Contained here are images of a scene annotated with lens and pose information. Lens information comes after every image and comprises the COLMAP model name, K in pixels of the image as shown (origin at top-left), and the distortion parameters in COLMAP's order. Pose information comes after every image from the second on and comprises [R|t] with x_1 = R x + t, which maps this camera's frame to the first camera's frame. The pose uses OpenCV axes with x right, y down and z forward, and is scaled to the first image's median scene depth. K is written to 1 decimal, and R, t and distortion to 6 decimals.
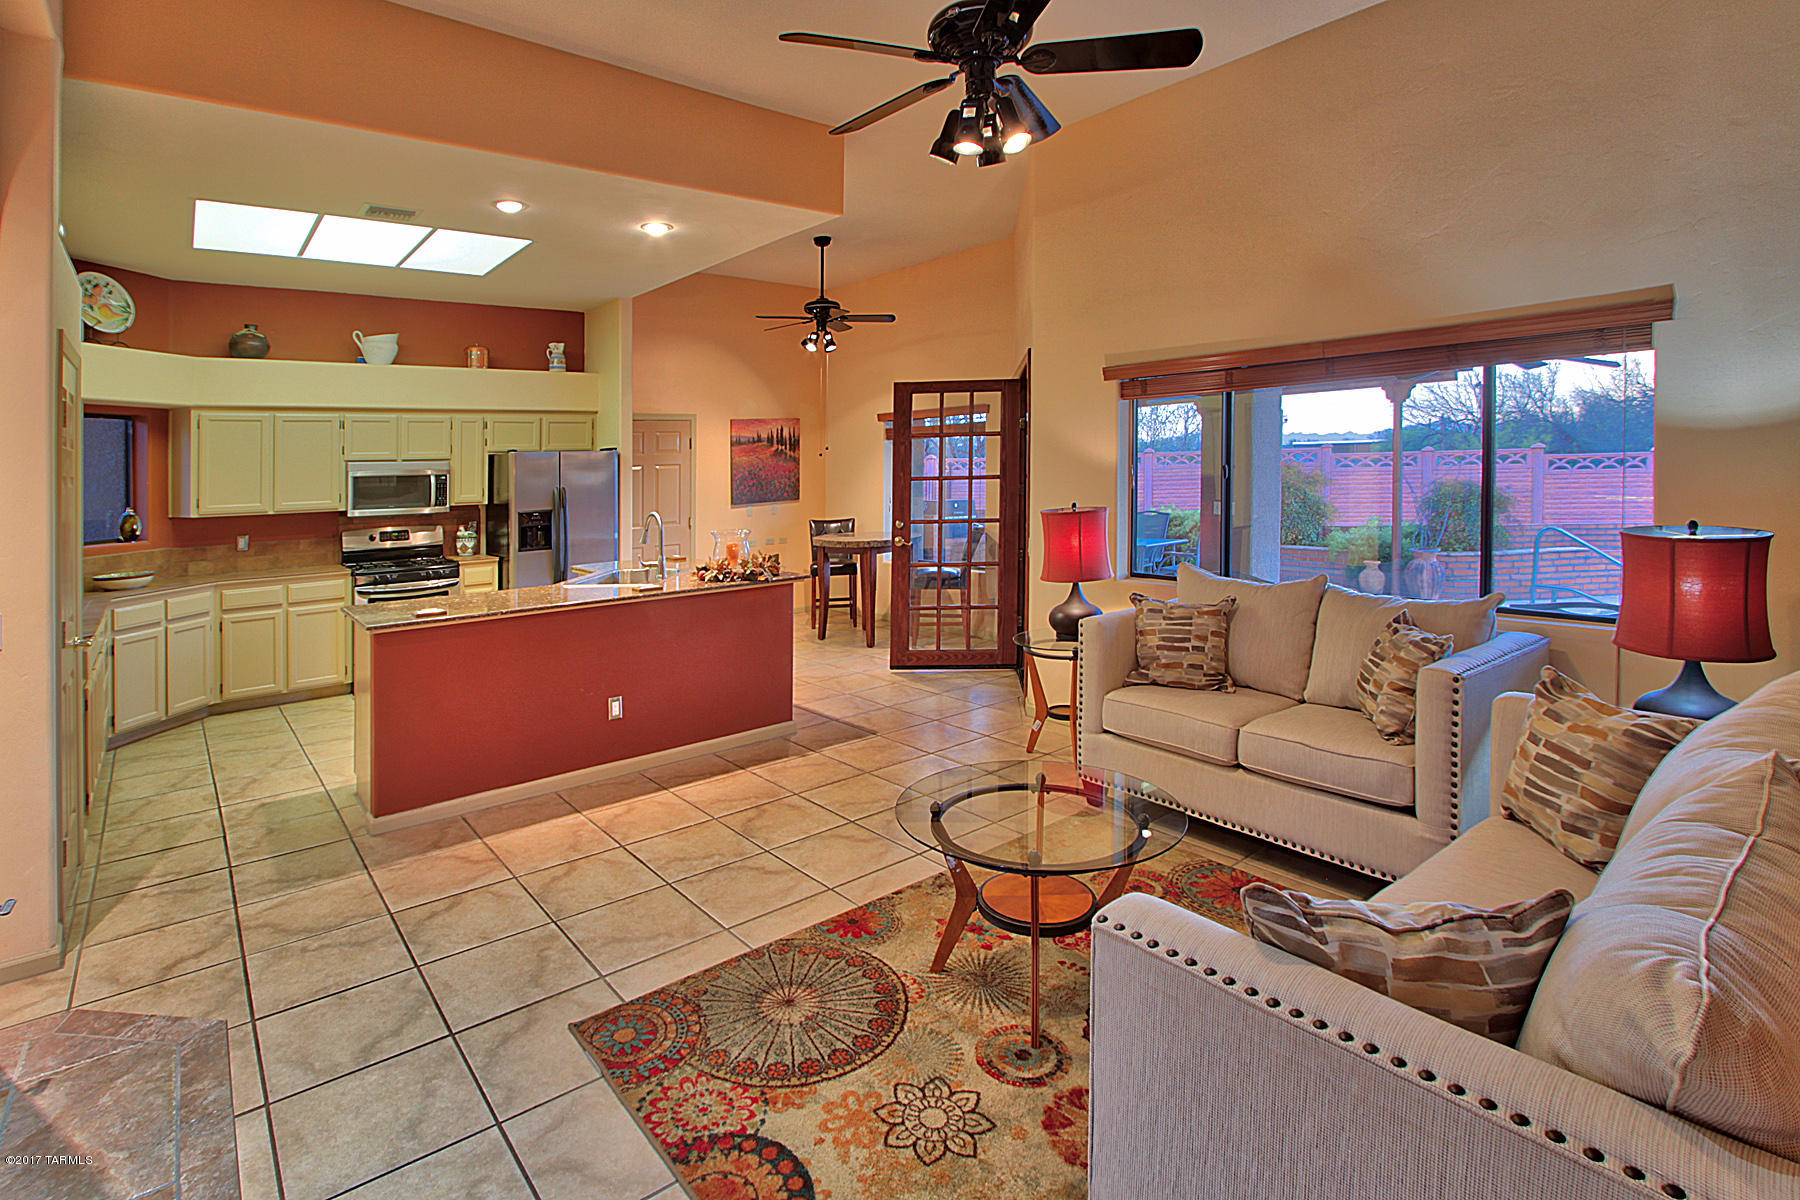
lens RADIAL K [[902.8, 0, 900.0], [0, 902.8, 600.0], [0, 0, 1]] dist [-0.004893, -0.000235]
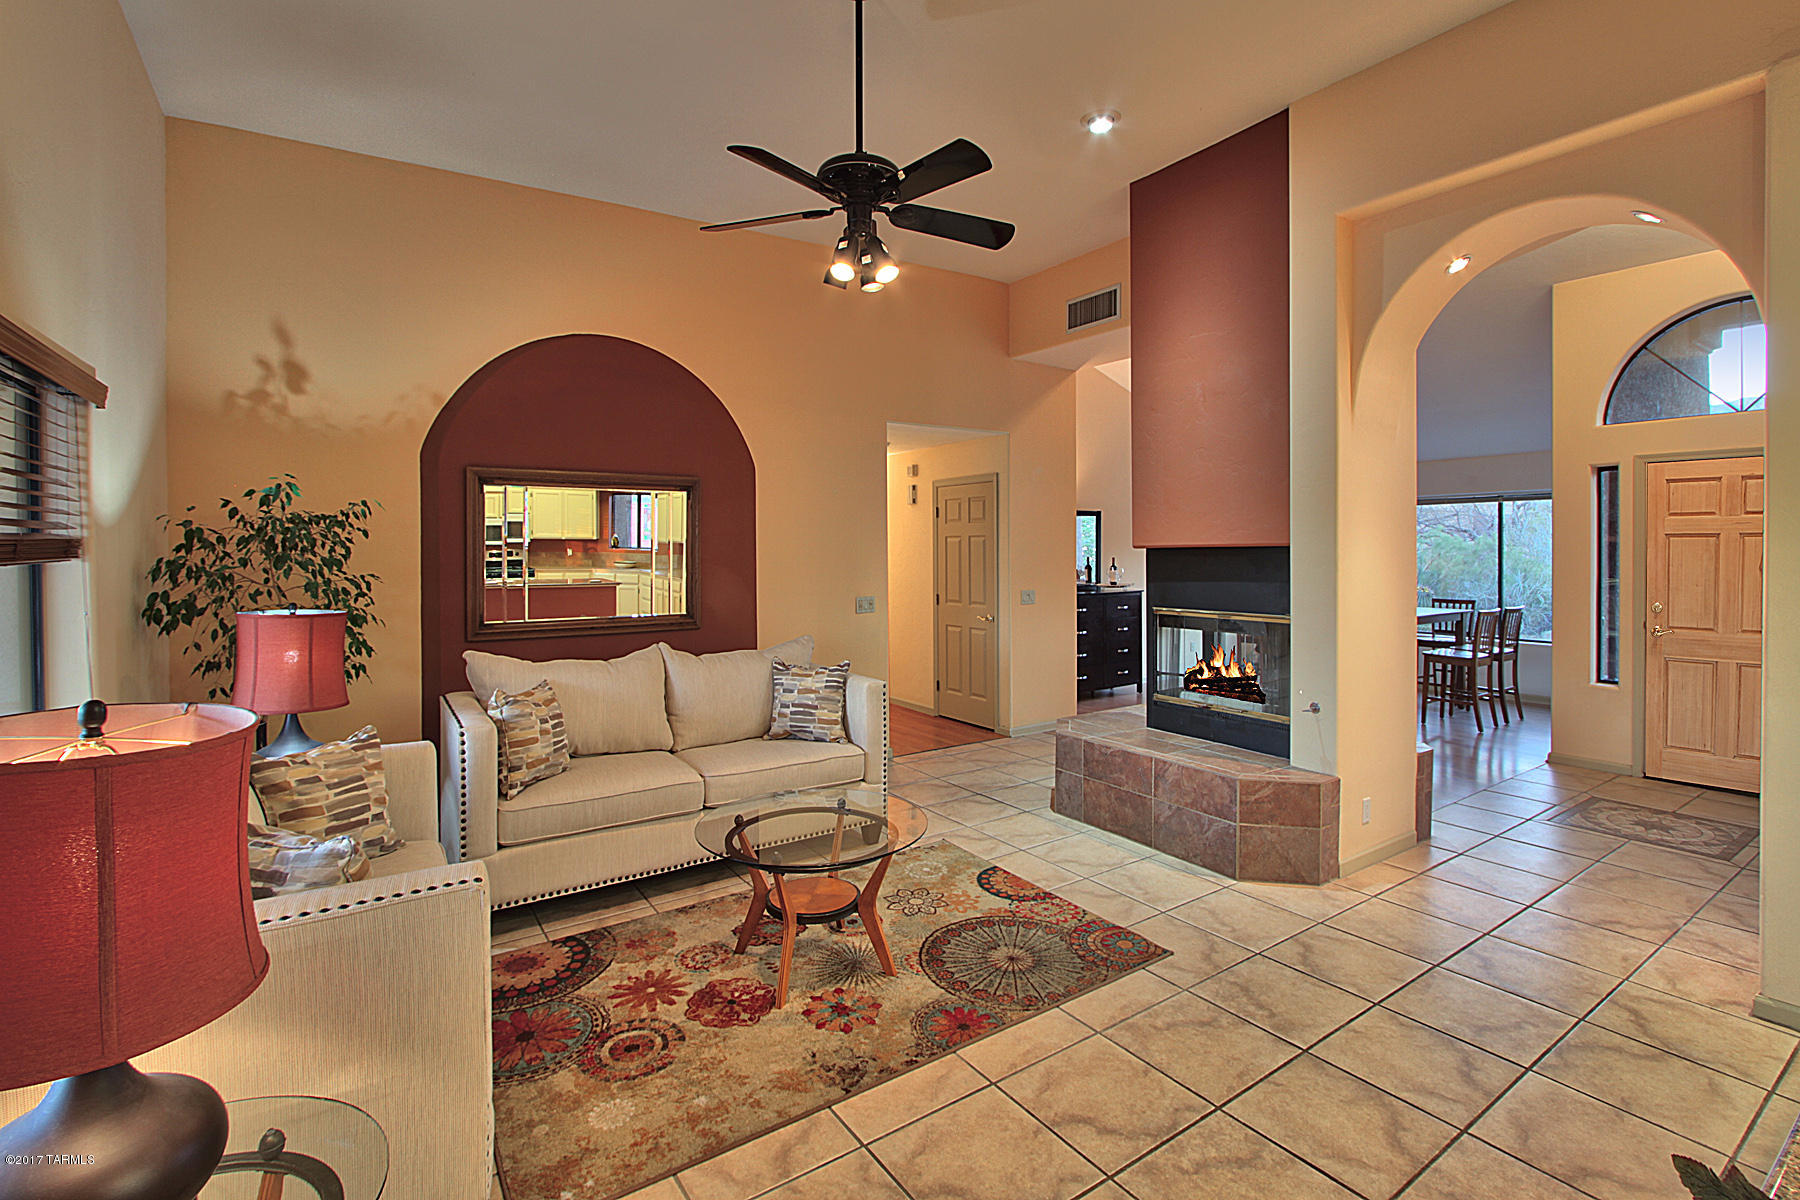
lens RADIAL K [[902.8, 0, 900.0], [0, 902.8, 600.0], [0, 0, 1]] dist [-0.004893, -0.000235]
pose [[-0.993637, 0.025214, 0.109769, -0.102498], [0.047029, 0.978471, 0.200957, -0.274813], [-0.102339, 0.204840, -0.973431, 1.859003]]
